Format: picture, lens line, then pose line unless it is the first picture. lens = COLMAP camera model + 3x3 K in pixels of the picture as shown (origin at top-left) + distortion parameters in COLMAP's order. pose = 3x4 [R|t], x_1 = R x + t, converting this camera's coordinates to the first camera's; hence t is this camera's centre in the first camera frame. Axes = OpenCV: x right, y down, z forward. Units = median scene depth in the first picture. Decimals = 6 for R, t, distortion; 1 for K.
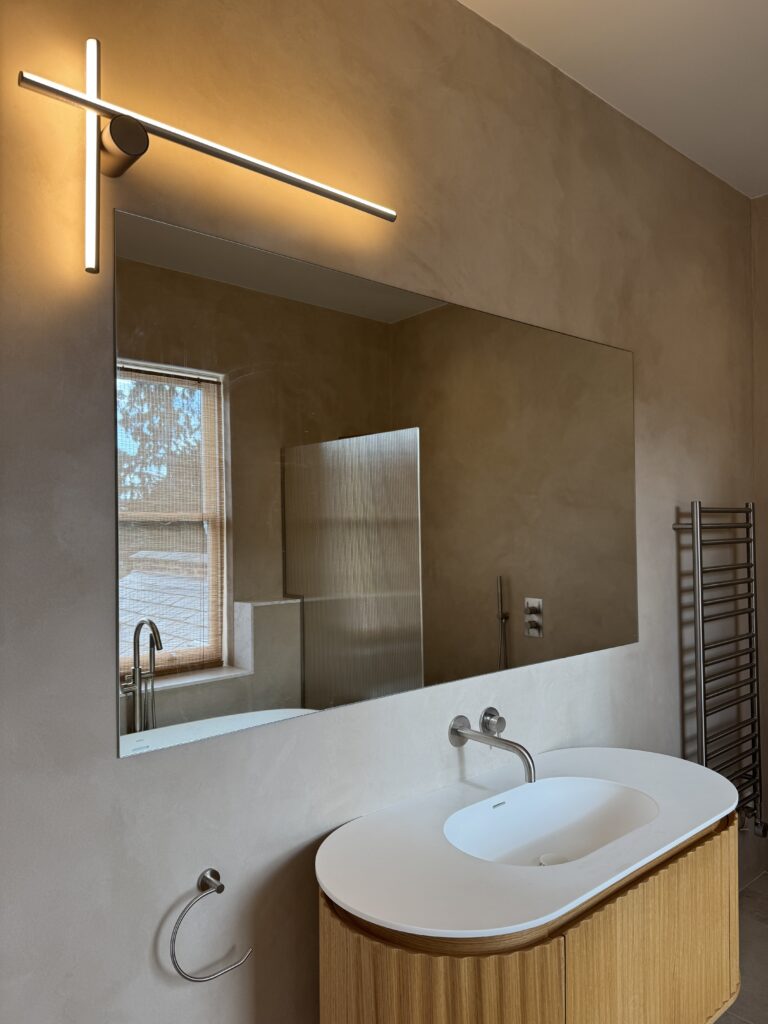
lens RADIAL K [[721.7, 0, 384.1], [0, 721.7, 517.2], [0, 0, 1]] dist [0.099471, -0.150190]
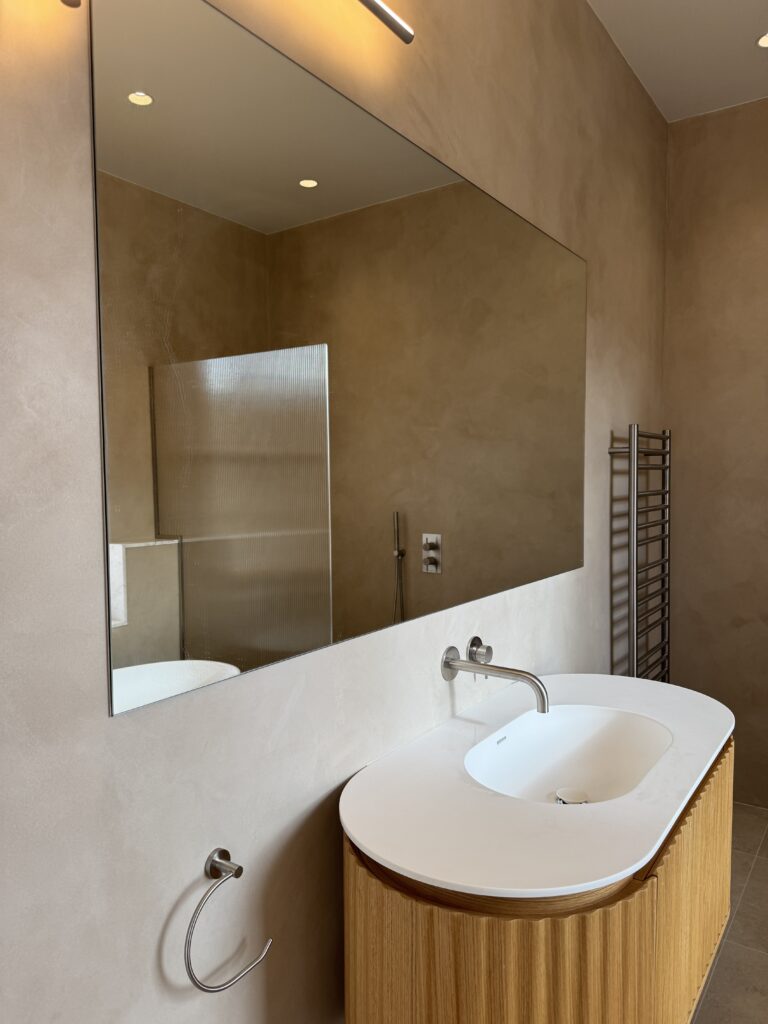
lens RADIAL K [[721.7, 0, 384.1], [0, 721.7, 517.2], [0, 0, 1]] dist [0.099471, -0.150190]
pose [[0.970372, -0.008858, 0.241454, -0.141713], [-0.007143, 0.997839, 0.065316, 0.042581], [-0.241510, -0.065106, 0.968212, 0.126824]]
